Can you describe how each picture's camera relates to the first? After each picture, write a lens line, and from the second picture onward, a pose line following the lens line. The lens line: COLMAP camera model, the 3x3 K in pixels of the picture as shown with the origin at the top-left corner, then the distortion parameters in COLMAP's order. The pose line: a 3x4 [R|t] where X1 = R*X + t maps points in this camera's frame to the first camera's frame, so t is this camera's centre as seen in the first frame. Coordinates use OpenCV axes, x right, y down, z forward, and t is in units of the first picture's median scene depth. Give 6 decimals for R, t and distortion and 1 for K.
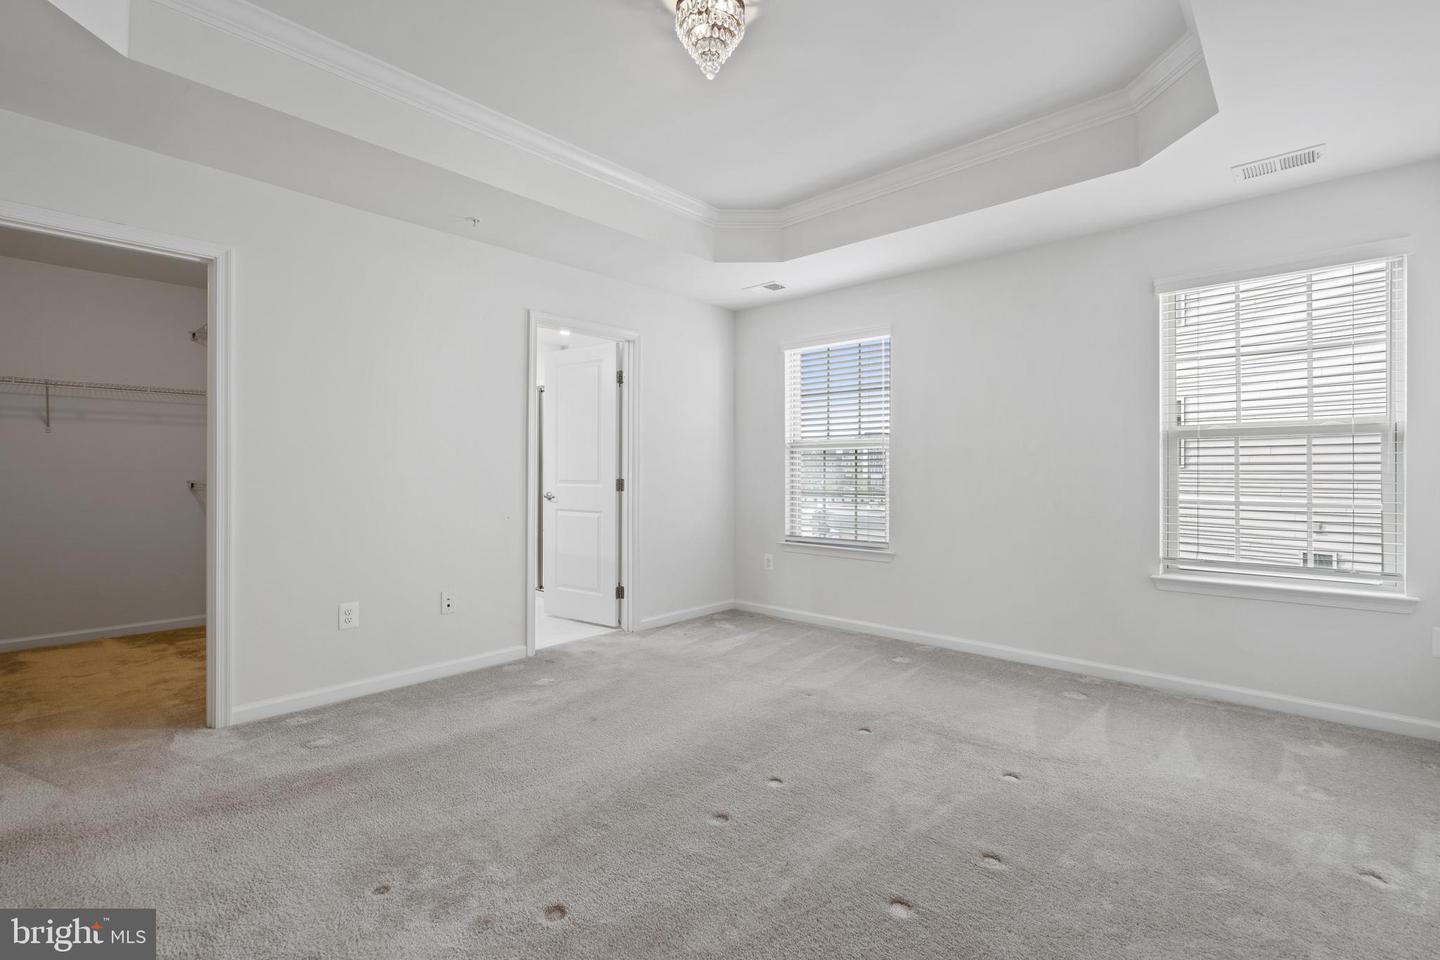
lens RADIAL K [[665.2, 0, 707.0], [0, 665.2, 470.8], [0, 0, 1]] dist [0.017513, -0.003116]
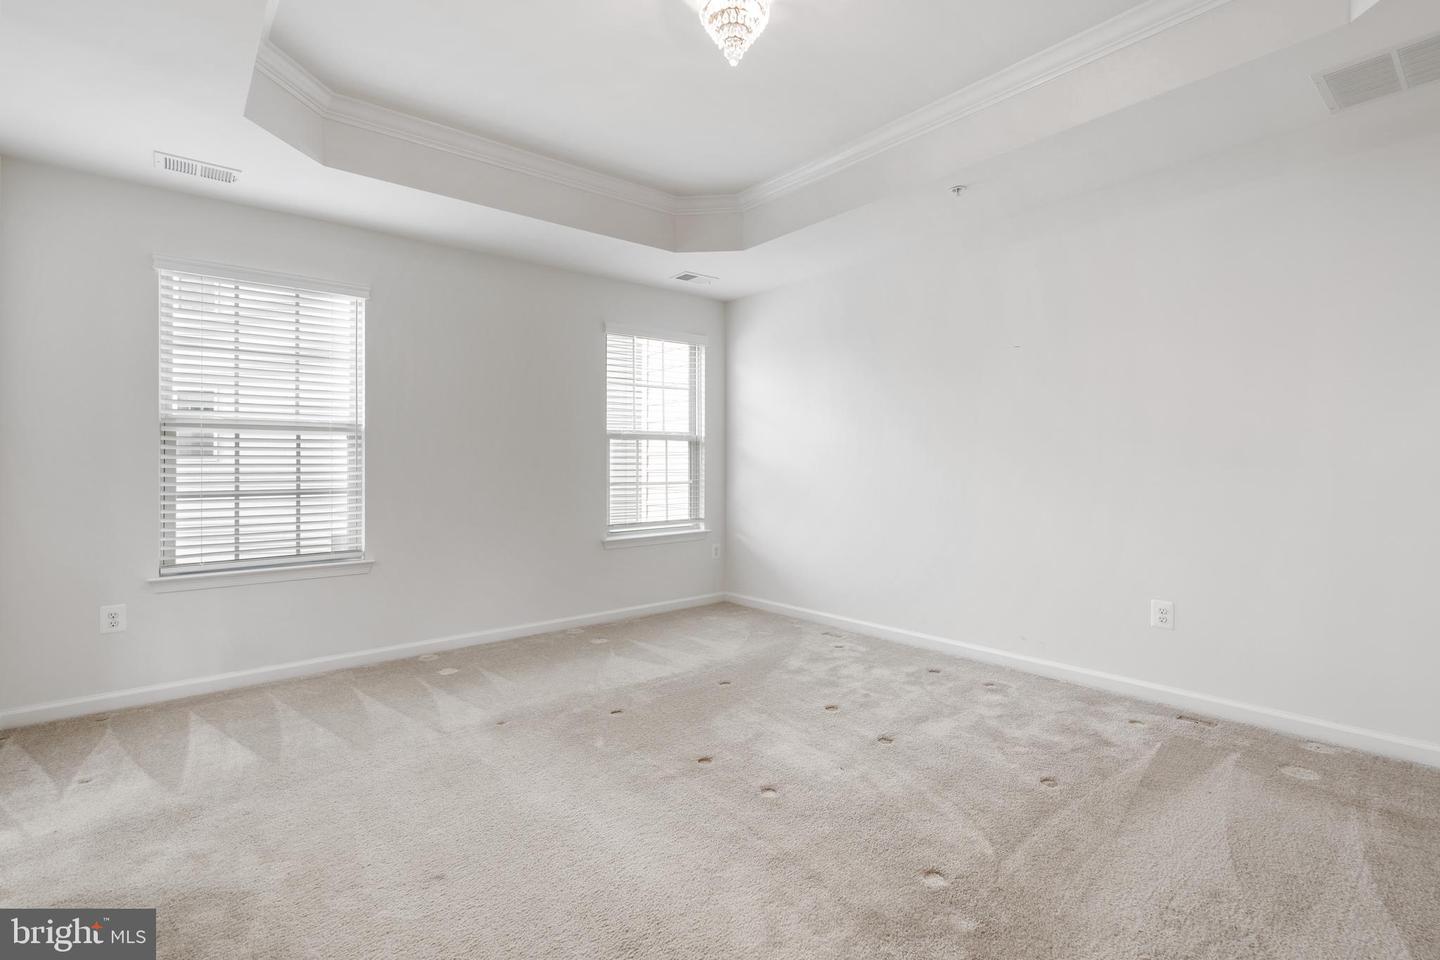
lens RADIAL K [[665.2, 0, 715.0], [0, 665.2, 469.3], [0, 0, 1]] dist [0.017513, -0.003116]
pose [[0.146548, -0.009795, 0.989155, -0.516877], [0.002057, 0.999952, 0.009597, 0.001225], [-0.989201, 0.000628, 0.146561, 0.479061]]
